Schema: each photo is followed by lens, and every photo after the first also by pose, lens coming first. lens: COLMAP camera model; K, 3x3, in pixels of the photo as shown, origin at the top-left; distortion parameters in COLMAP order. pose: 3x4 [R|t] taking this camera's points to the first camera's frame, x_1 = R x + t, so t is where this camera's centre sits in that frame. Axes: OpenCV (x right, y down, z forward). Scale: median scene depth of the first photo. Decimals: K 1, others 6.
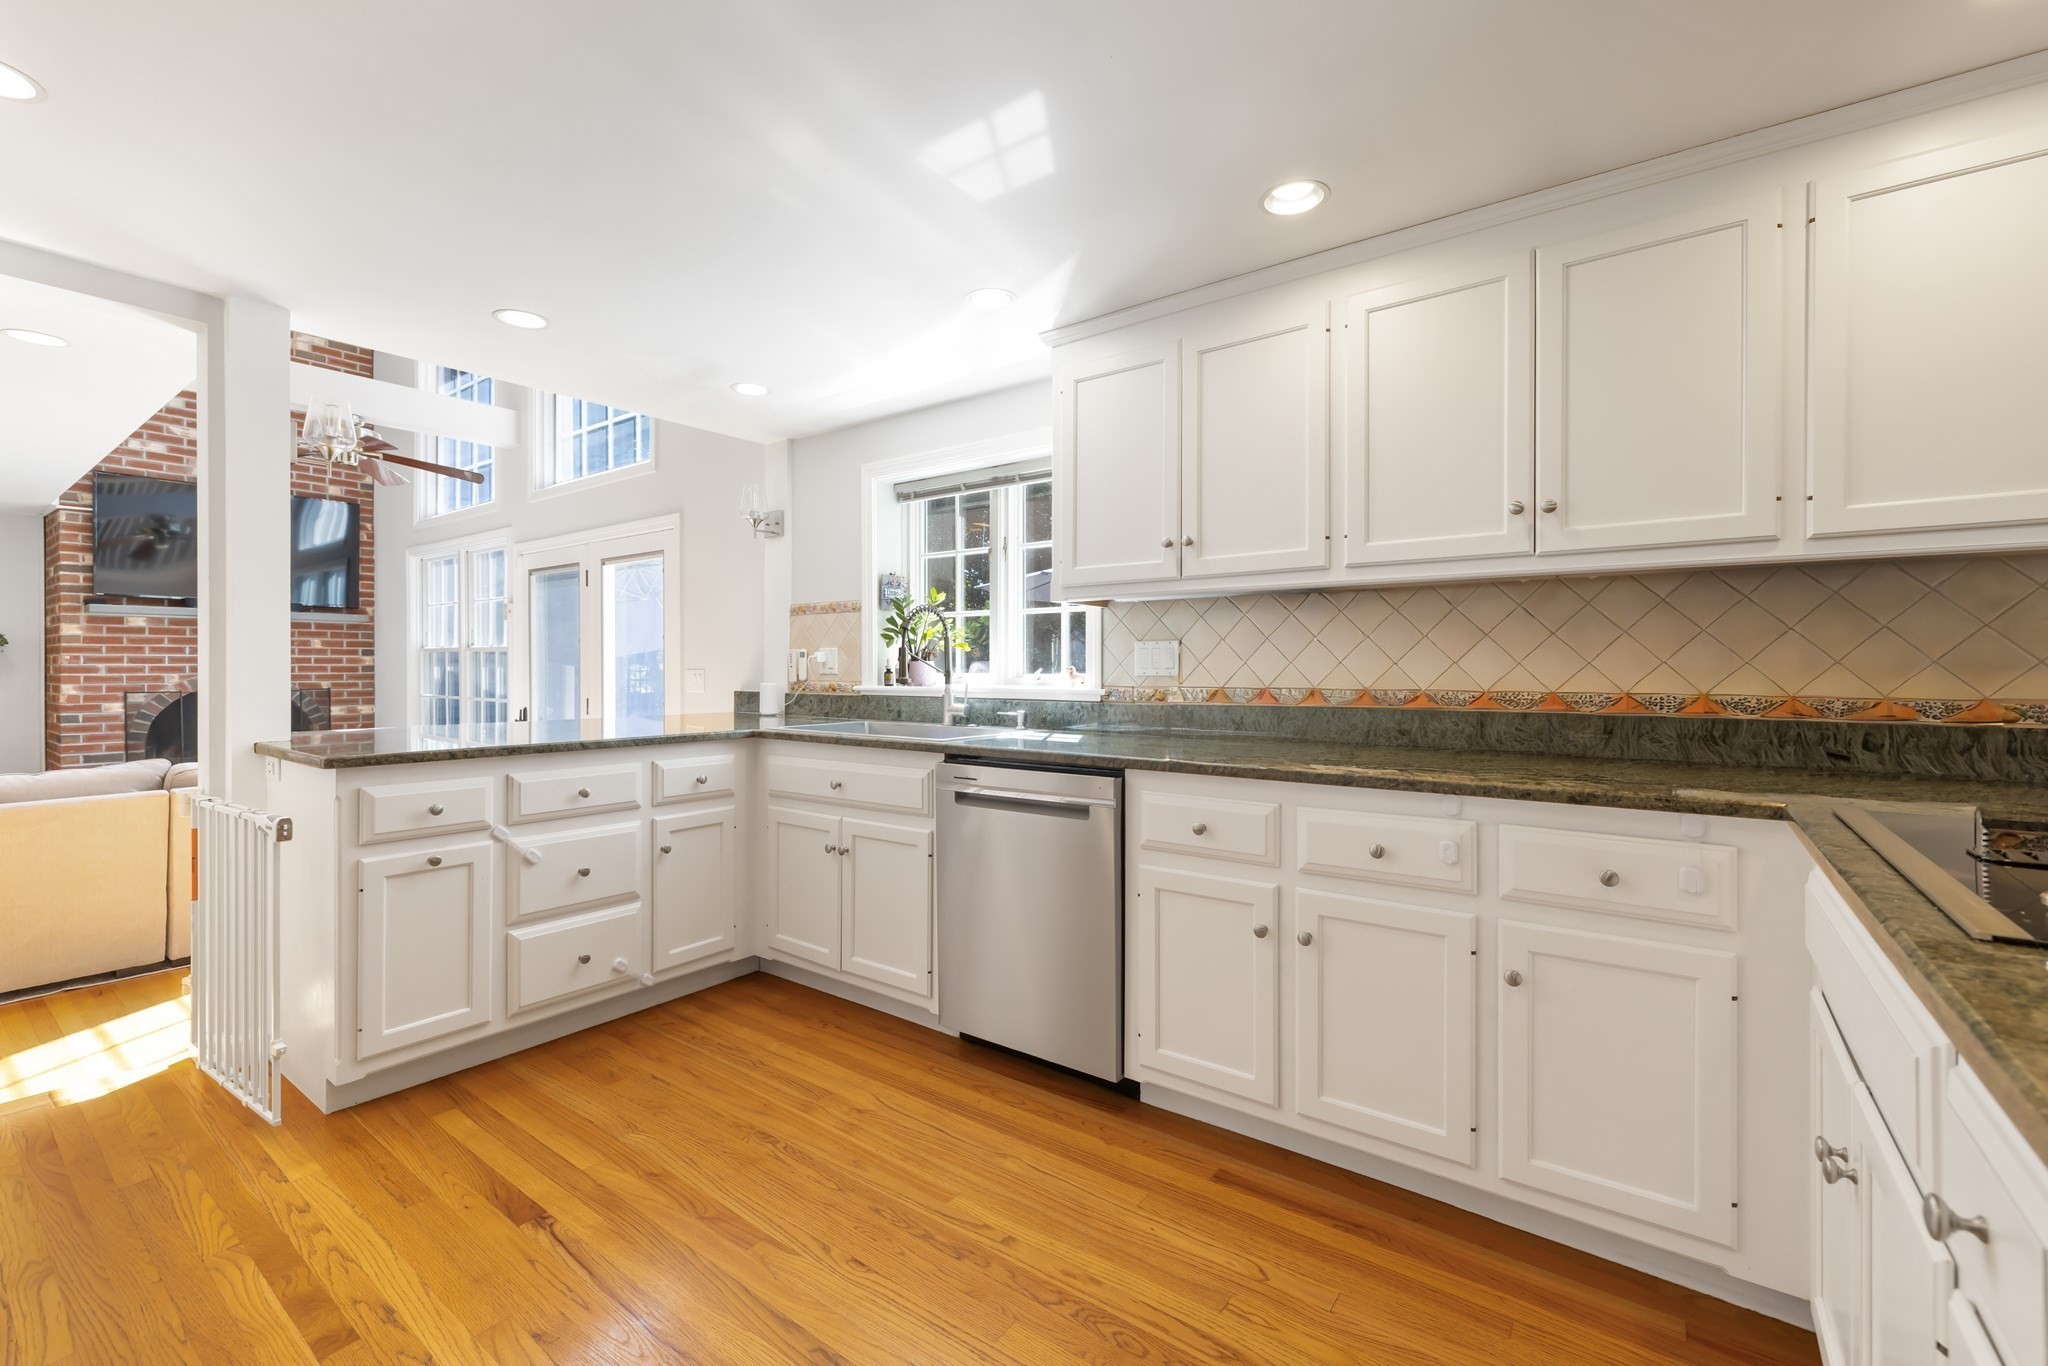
lens RADIAL K [[866.6, 0, 1030.0], [0, 866.6, 674.3], [0, 0, 1]] dist [-0.002122, 0.000603]
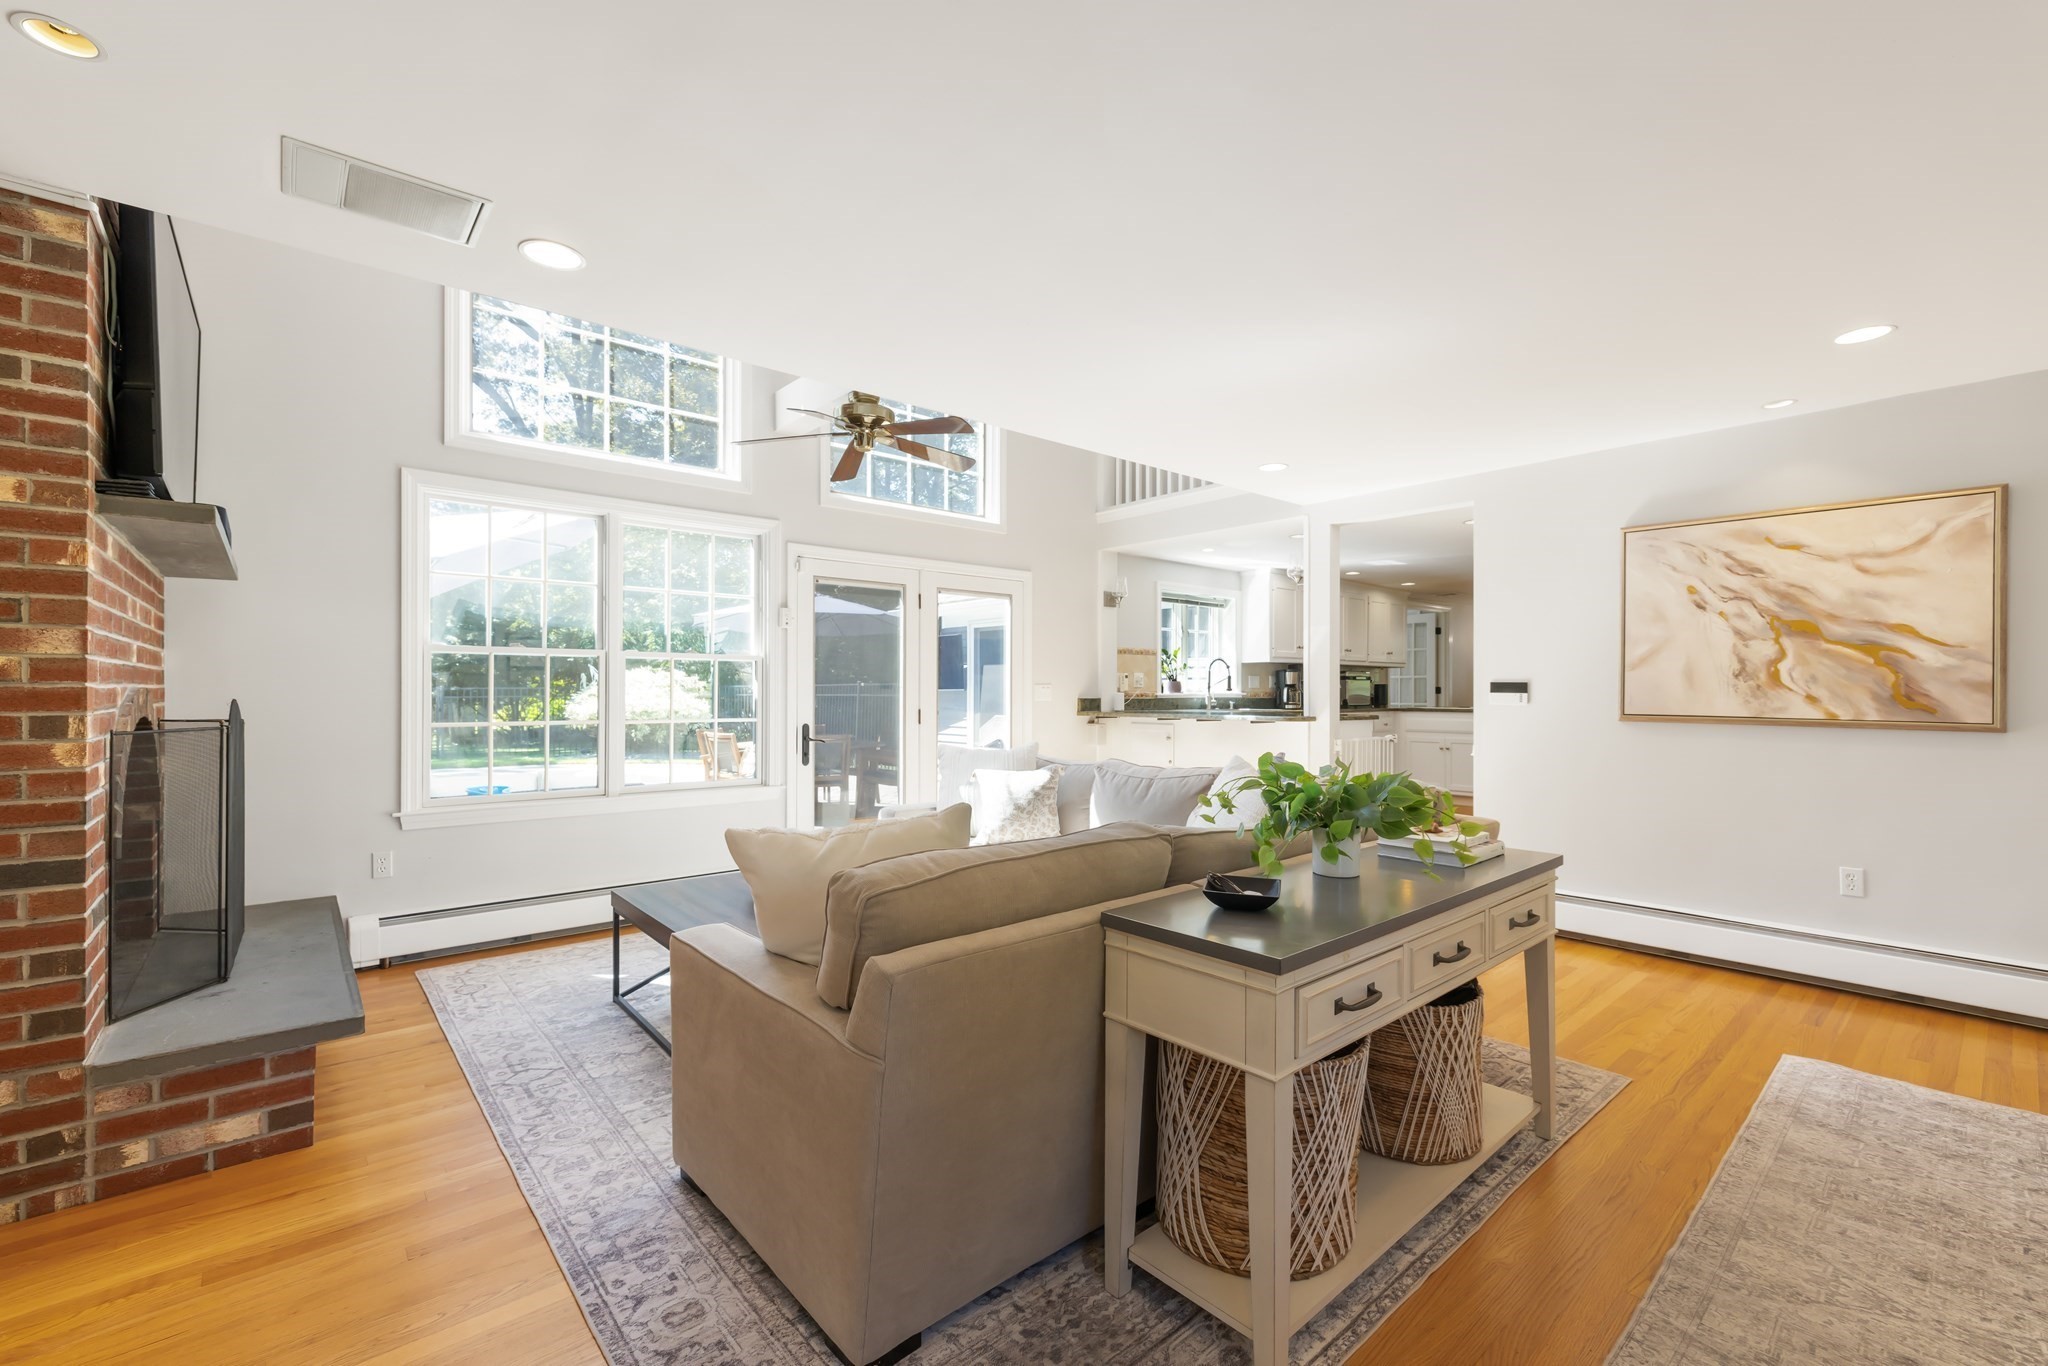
lens RADIAL K [[866.6, 0, 1037.9], [0, 866.6, 693.4], [0, 0, 1]] dist [-0.002122, 0.000603]
pose [[0.216157, -0.002050, 0.976356, -1.325169], [0.006555, 0.999978, 0.000649, 0.006383], [-0.976337, 0.006259, 0.216166, 0.513266]]
